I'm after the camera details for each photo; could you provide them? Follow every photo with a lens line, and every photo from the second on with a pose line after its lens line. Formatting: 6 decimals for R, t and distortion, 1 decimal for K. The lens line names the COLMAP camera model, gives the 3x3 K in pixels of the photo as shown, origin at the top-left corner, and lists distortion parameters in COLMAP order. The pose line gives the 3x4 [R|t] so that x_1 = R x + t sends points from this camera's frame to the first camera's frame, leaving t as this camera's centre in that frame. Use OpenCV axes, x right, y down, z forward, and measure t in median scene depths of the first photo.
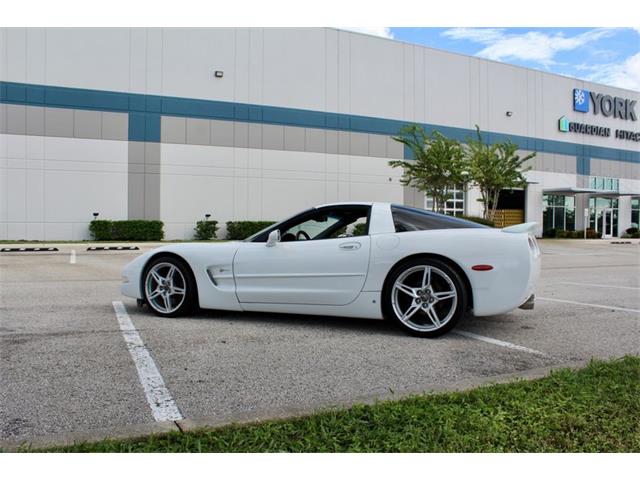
lens RADIAL K [[534.4, 0, 320.0], [0, 534.4, 240.0], [0, 0, 1]] dist [-0.173562, 0.161482]
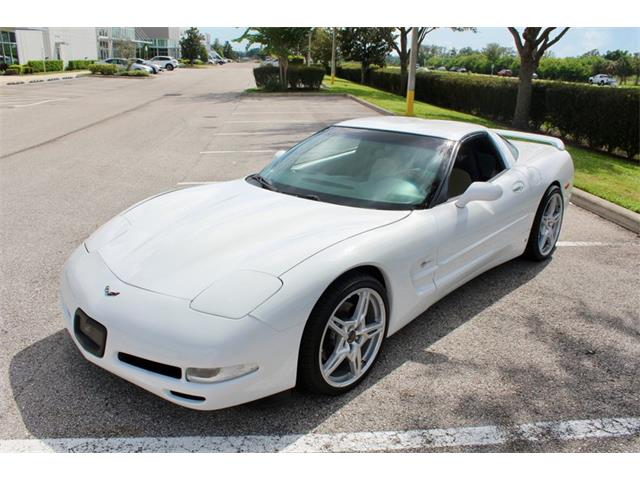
lens RADIAL K [[534.4, 0, 320.0], [0, 534.4, 240.0], [0, 0, 1]] dist [-0.173562, 0.161482]
pose [[0.353750, -0.300632, 0.885710, -0.170225], [-0.003116, 0.946555, 0.322529, -0.036761], [-0.935335, -0.116854, 0.333907, 0.208459]]
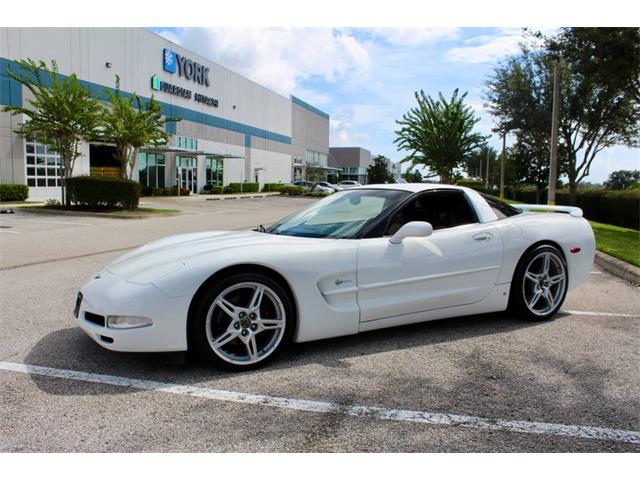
lens RADIAL K [[534.4, 0, 320.0], [0, 534.4, 240.0], [0, 0, 1]] dist [-0.173562, 0.161482]
pose [[0.655332, -0.076465, 0.751461, -0.164063], [0.010643, 0.995699, 0.092036, -0.014272], [-0.755266, -0.052317, 0.653327, 0.129646]]
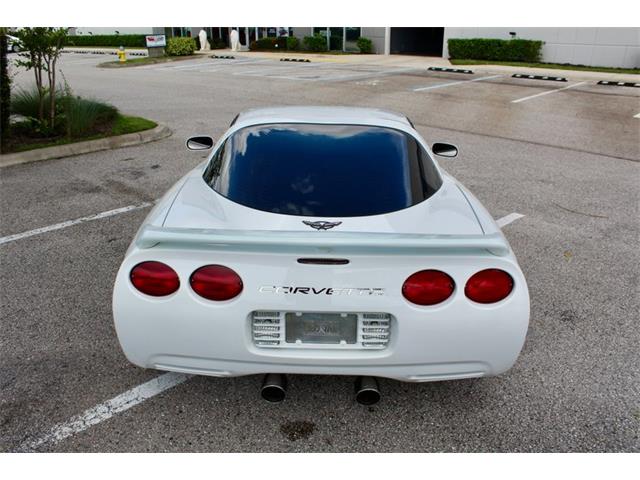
lens RADIAL K [[532.9, 0, 320.0], [0, 532.9, 240.0], [0, 0, 1]] dist [-0.169312, 0.149684]
pose [[0.375960, 0.350797, -0.857668, 0.164166], [-0.017027, 0.928031, 0.372113, -0.038610], [0.926479, -0.125296, 0.354876, 0.186361]]
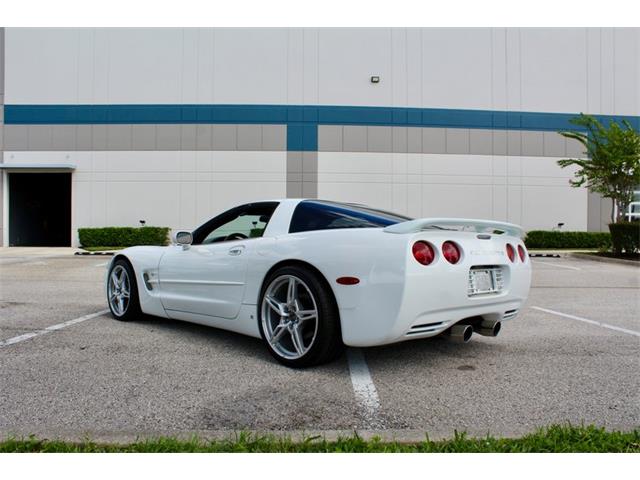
lens RADIAL K [[534.4, 0, 320.0], [0, 534.4, 240.0], [0, 0, 1]] dist [-0.173562, 0.161482]
pose [[0.922414, 0.003883, -0.386183, 0.105078], [-0.010283, 0.999842, -0.014507, 0.001245], [0.386065, 0.017353, 0.922308, 0.054985]]
